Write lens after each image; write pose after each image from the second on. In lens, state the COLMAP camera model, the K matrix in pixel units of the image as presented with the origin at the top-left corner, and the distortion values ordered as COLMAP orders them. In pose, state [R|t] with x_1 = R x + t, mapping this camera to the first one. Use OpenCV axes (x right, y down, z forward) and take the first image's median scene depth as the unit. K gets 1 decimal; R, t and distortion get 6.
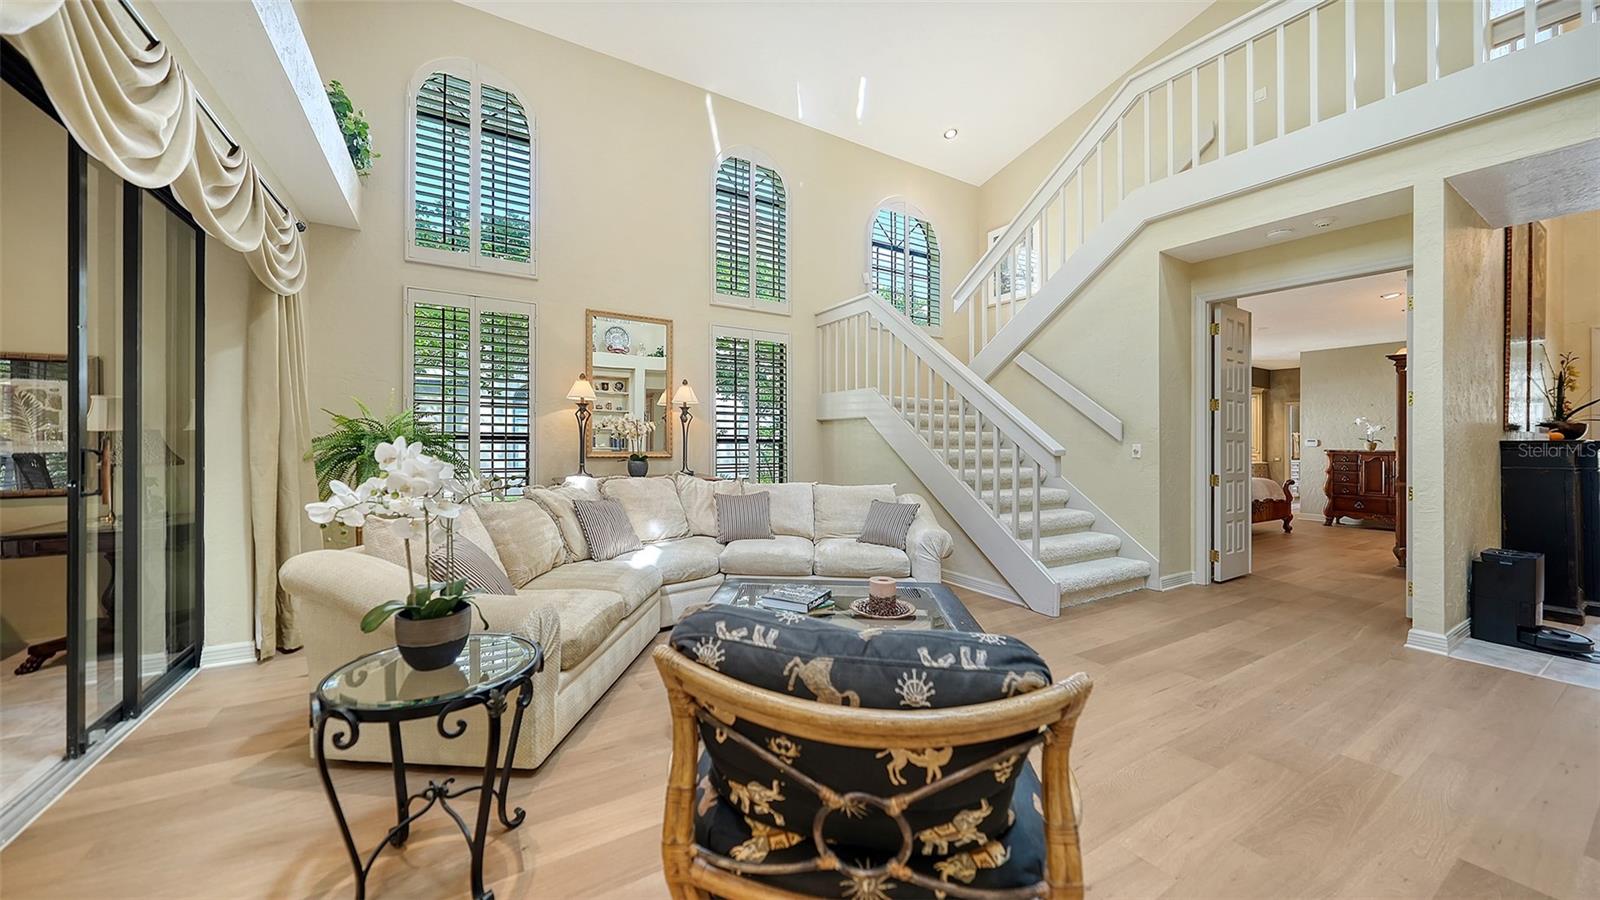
lens RADIAL K [[558.0, 0, 800.4], [0, 558.0, 451.5], [0, 0, 1]] dist [-0.000762, -0.001367]
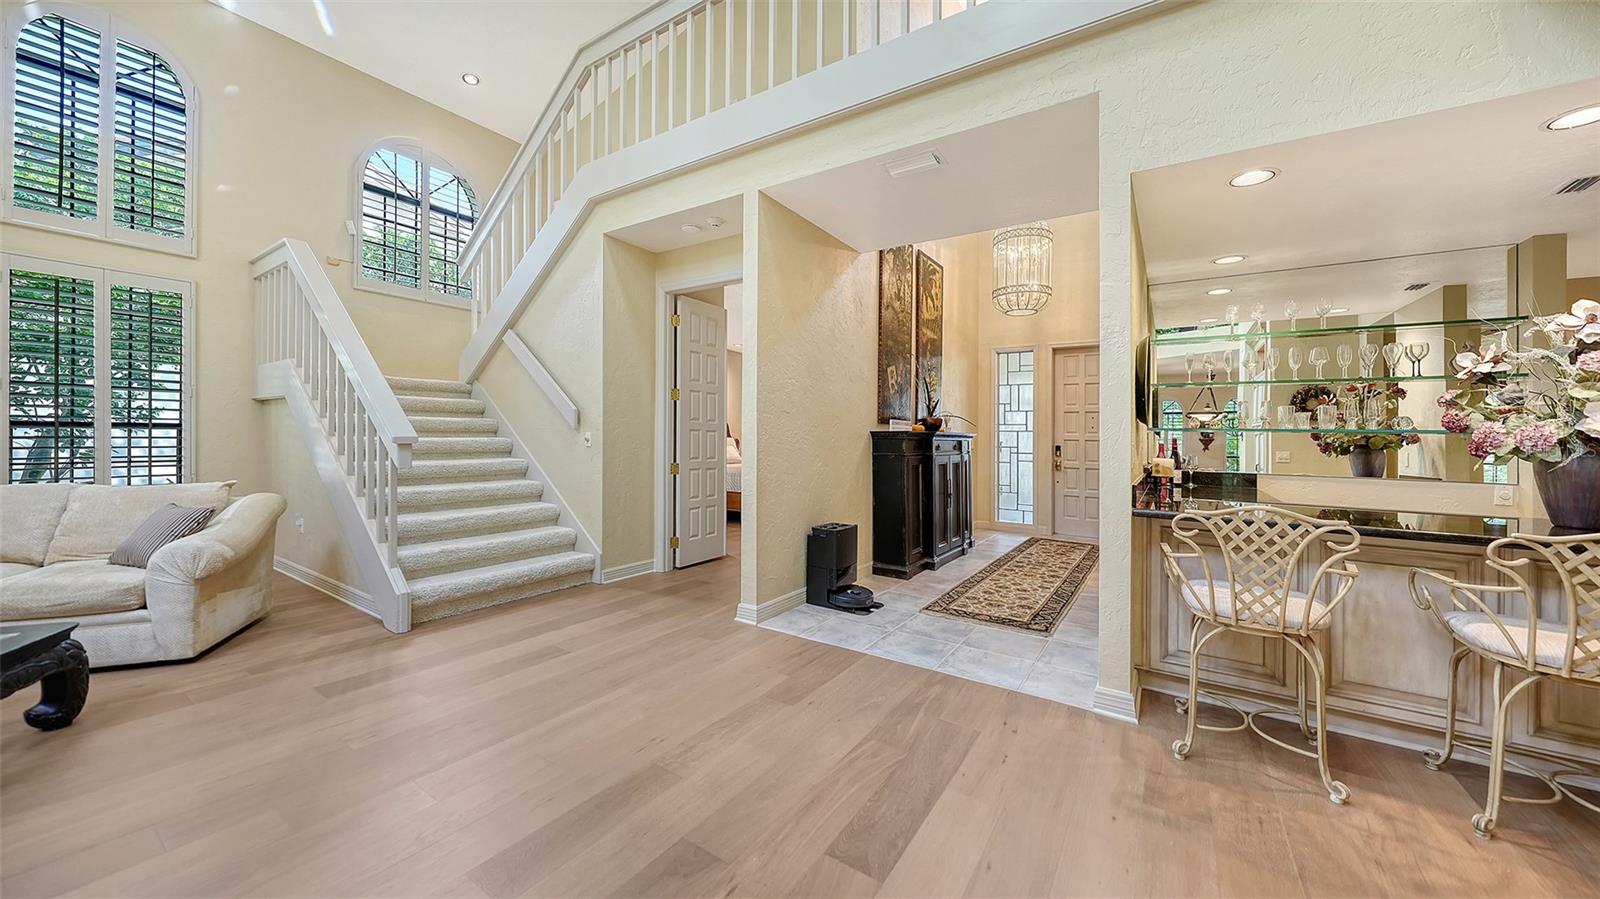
lens RADIAL K [[558.0, 0, 802.3], [0, 558.0, 429.6], [0, 0, 1]] dist [-0.000762, -0.001367]
pose [[0.907551, 0.010586, 0.419808, 0.569076], [0.000002, 0.999682, -0.025214, 0.007782], [-0.419942, 0.022884, 0.907263, -0.026632]]
